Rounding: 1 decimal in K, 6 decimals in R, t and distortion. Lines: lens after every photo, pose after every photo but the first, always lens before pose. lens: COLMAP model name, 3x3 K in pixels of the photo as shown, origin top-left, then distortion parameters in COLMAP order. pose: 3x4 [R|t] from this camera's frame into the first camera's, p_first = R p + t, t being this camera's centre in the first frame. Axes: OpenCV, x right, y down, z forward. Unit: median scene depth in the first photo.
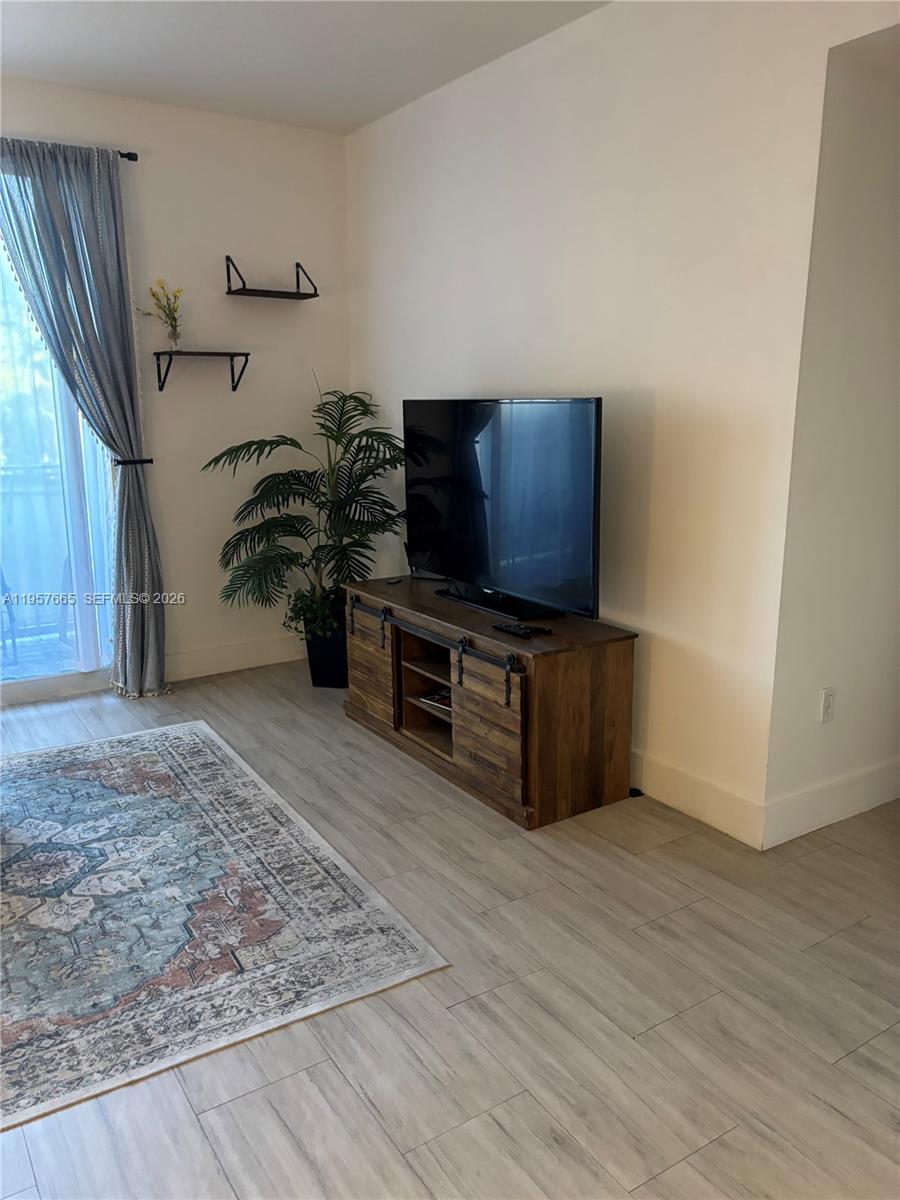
lens RADIAL K [[898.3, 0, 445.6], [0, 898.3, 602.4], [0, 0, 1]] dist [0.083769, -0.007674]
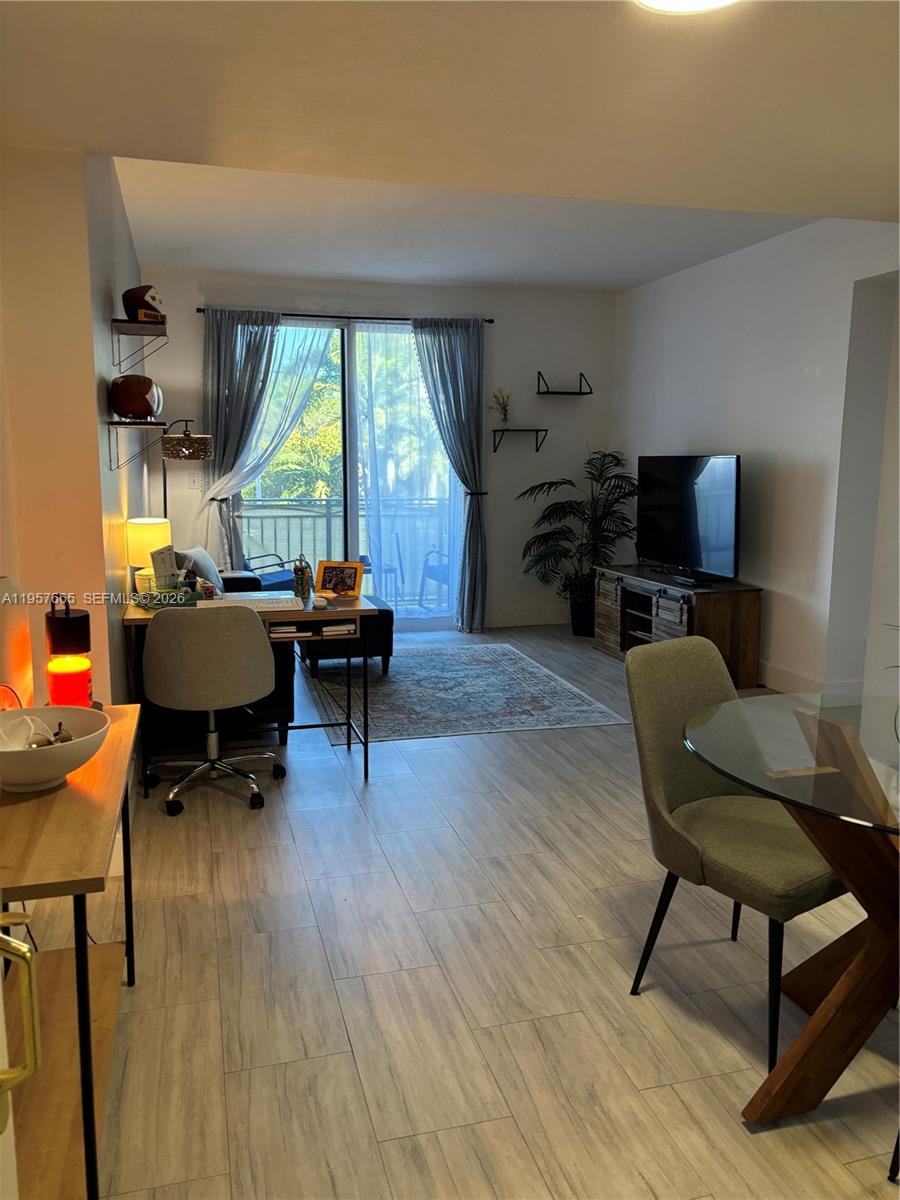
lens RADIAL K [[898.3, 0, 445.6], [0, 898.3, 602.4], [0, 0, 1]] dist [0.083769, -0.007674]
pose [[0.954636, 0.049219, -0.293681, 0.114286], [-0.068776, 0.996023, -0.056636, 0.160049], [0.289725, 0.074265, 0.954224, -0.658730]]
